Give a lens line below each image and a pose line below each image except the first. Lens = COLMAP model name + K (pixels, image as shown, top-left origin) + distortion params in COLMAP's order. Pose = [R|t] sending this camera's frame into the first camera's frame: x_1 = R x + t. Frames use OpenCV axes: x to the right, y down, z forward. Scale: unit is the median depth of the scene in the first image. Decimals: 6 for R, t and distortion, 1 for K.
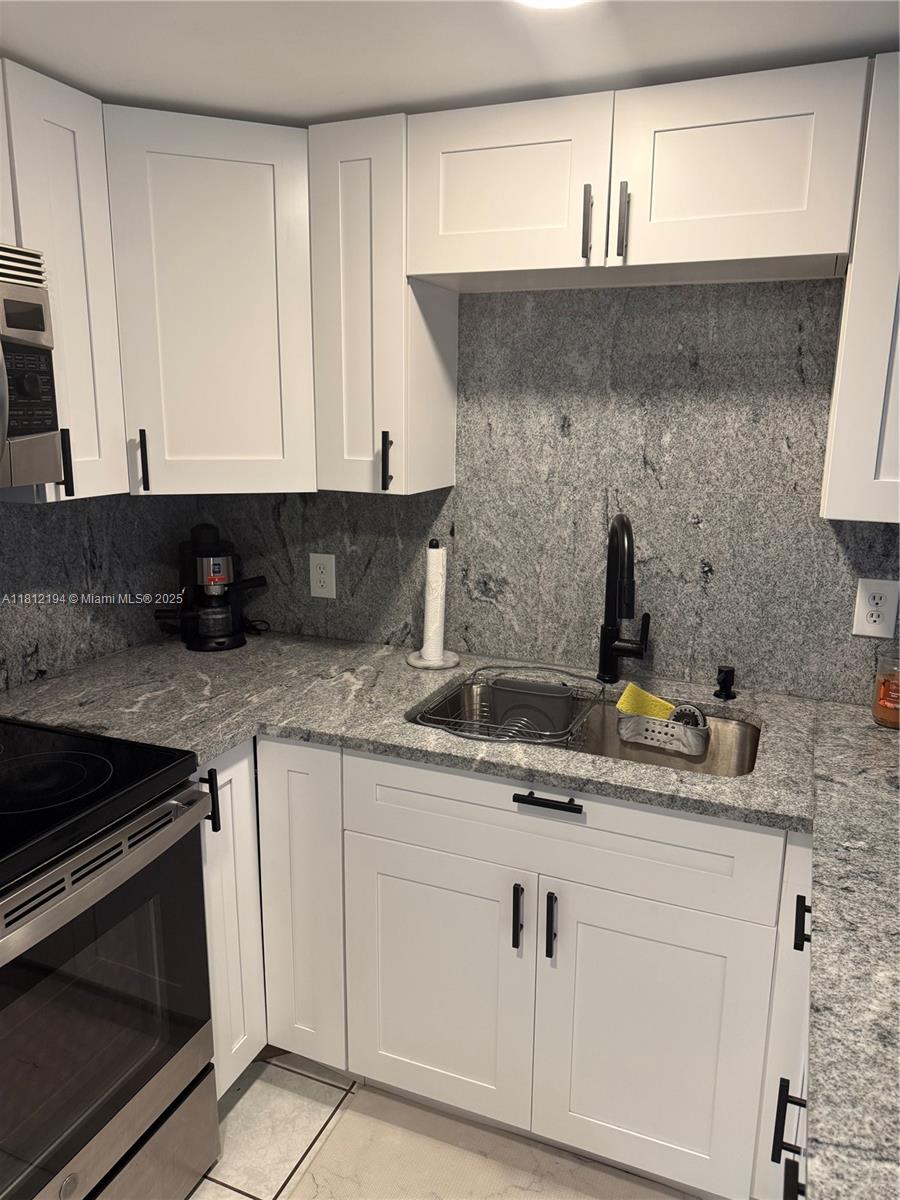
lens RADIAL K [[849.6, 0, 443.9], [0, 849.6, 603.6], [0, 0, 1]] dist [0.136883, -0.261647]
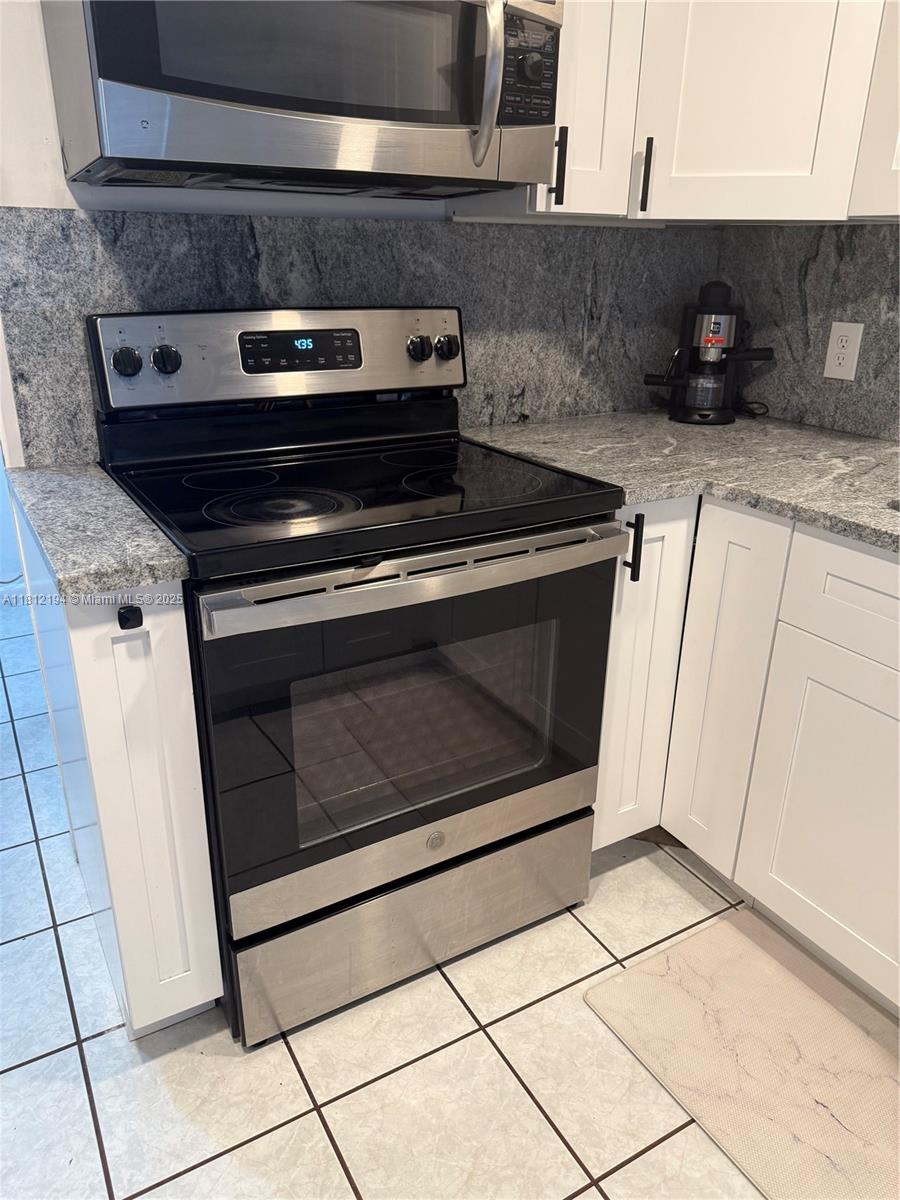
lens RADIAL K [[849.6, 0, 443.9], [0, 849.6, 603.6], [0, 0, 1]] dist [0.136883, -0.261647]
pose [[0.799996, 0.229450, -0.554400, 0.081899], [-0.140127, 0.969887, 0.199207, 0.110401], [0.583413, -0.081678, 0.808058, 0.097040]]
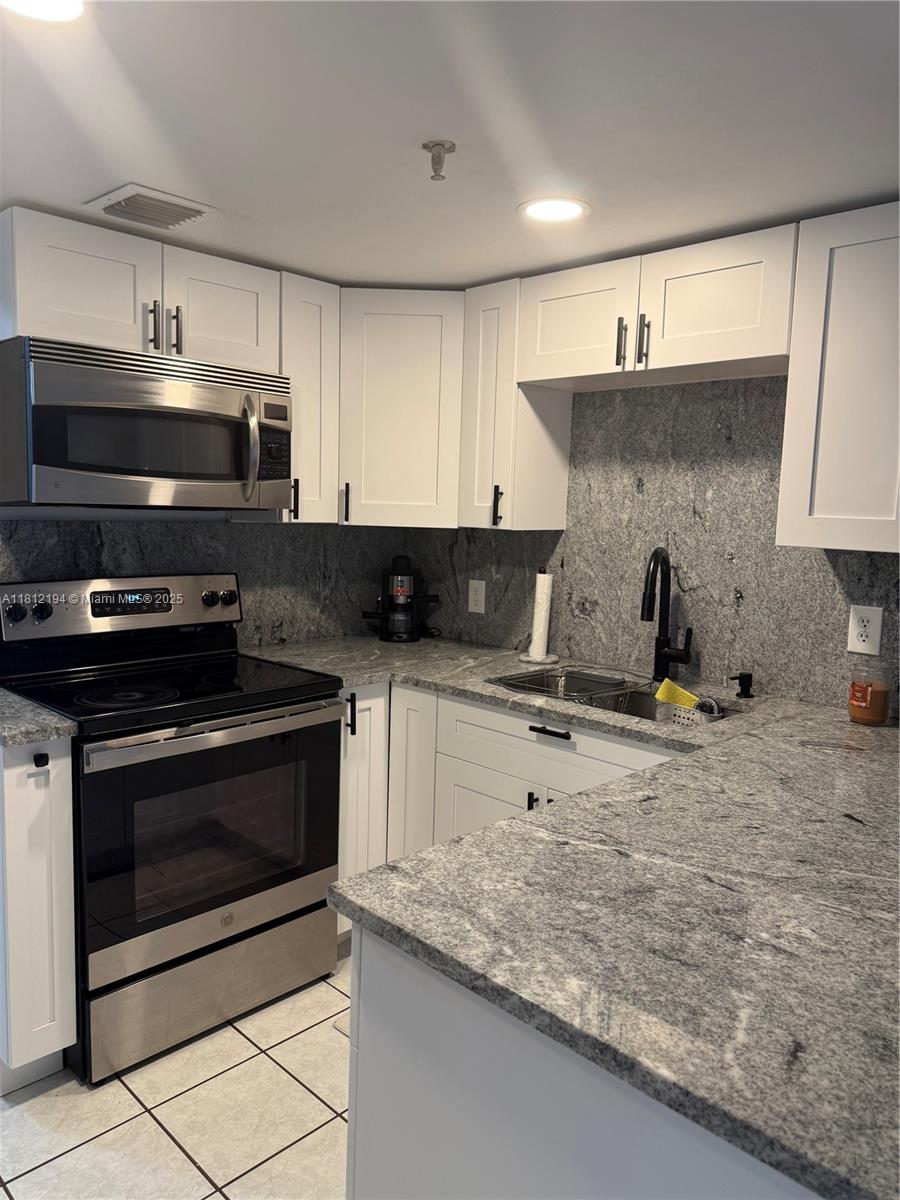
lens RADIAL K [[851.5, 0, 439.5], [0, 851.5, 601.7], [0, 0, 1]] dist [0.105620, -0.129237]
pose [[0.927306, 0.059202, -0.369592, 0.366208], [-0.102096, 0.989977, -0.097582, 0.137169], [0.360110, 0.128223, 0.924056, -0.329356]]
